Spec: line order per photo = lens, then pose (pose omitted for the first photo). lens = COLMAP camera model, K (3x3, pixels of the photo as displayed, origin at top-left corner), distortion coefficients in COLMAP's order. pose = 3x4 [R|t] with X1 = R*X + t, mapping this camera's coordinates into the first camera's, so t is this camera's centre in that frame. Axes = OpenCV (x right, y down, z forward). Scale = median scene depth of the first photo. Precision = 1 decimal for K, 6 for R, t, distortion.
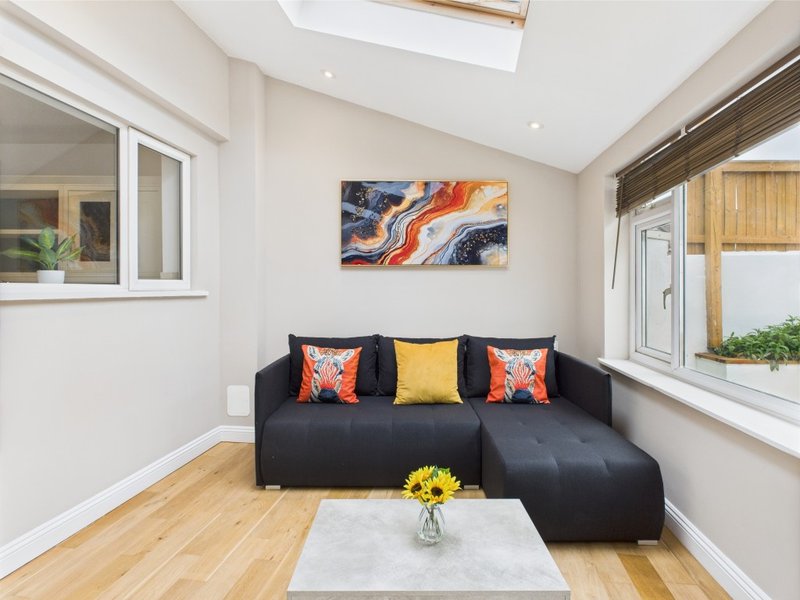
lens RADIAL K [[419.2, 0, 401.4], [0, 419.2, 292.7], [0, 0, 1]] dist [0.003529, -0.000684]
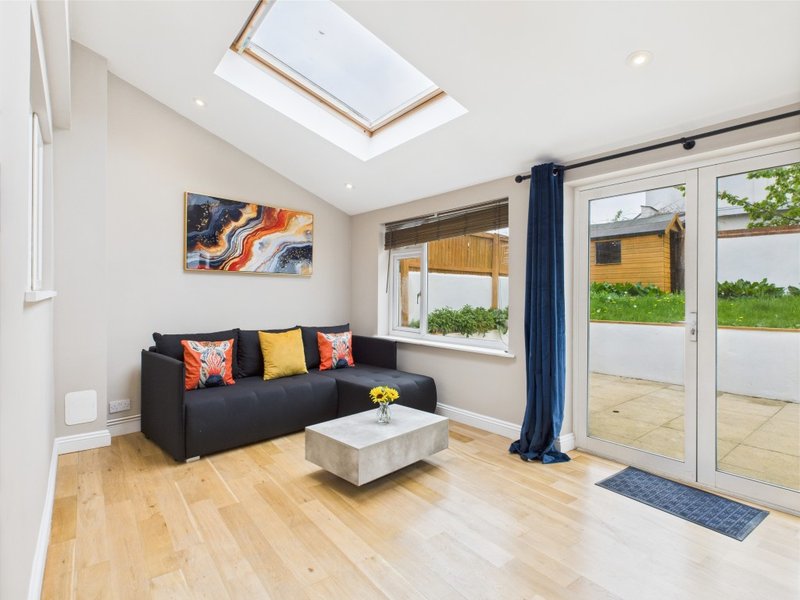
lens RADIAL K [[419.2, 0, 398.4], [0, 419.2, 299.5], [0, 0, 1]] dist [0.003529, -0.000684]
pose [[0.695070, -0.002343, 0.718939, -0.628067], [-0.004031, 0.999966, 0.007156, 0.004929], [-0.718931, -0.007872, 0.695037, -0.189877]]
